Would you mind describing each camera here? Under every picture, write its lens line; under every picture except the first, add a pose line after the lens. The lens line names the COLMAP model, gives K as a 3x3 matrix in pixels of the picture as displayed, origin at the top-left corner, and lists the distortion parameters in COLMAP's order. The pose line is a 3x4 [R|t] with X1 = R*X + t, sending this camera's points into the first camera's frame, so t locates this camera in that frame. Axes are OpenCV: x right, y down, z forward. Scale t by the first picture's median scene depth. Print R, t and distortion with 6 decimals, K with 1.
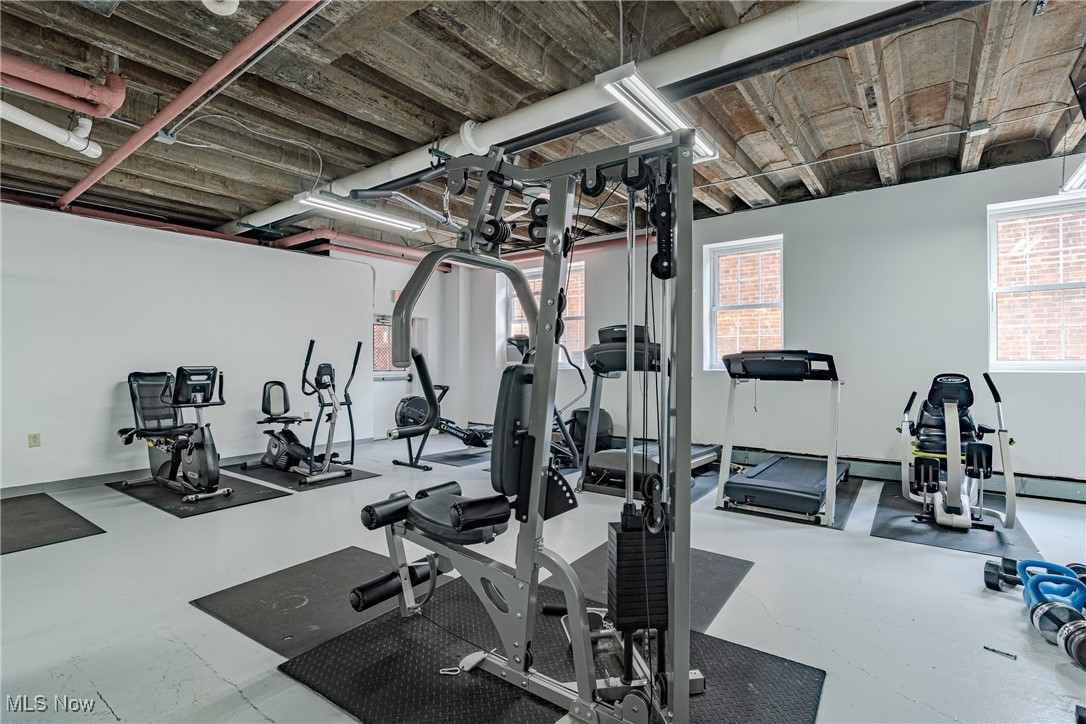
lens RADIAL K [[499.4, 0, 547.2], [0, 499.4, 357.8], [0, 0, 1]] dist [0.000377, 0.000109]
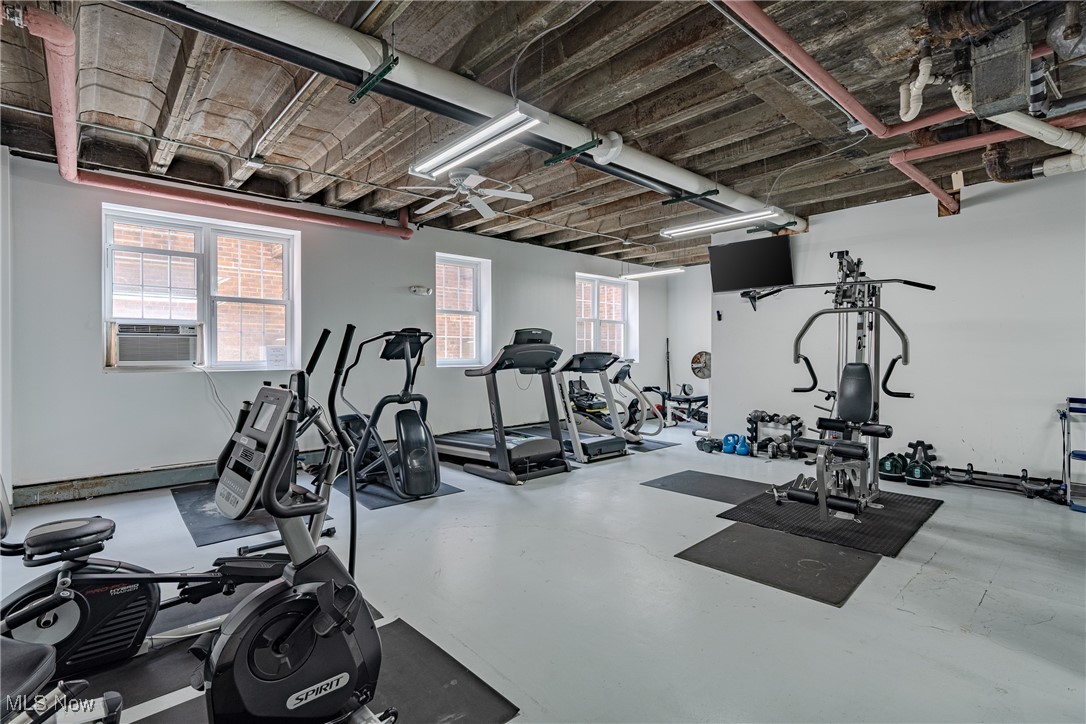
lens RADIAL K [[522.5, 0, 545.7], [0, 522.5, 359.8], [0, 0, 1]] dist [-0.015378, -0.000121]
pose [[0.204392, -0.003430, 0.978883, -1.765770], [0.008739, 0.999960, 0.001679, 0.007033], [-0.978850, 0.008211, 0.204414, 1.318314]]
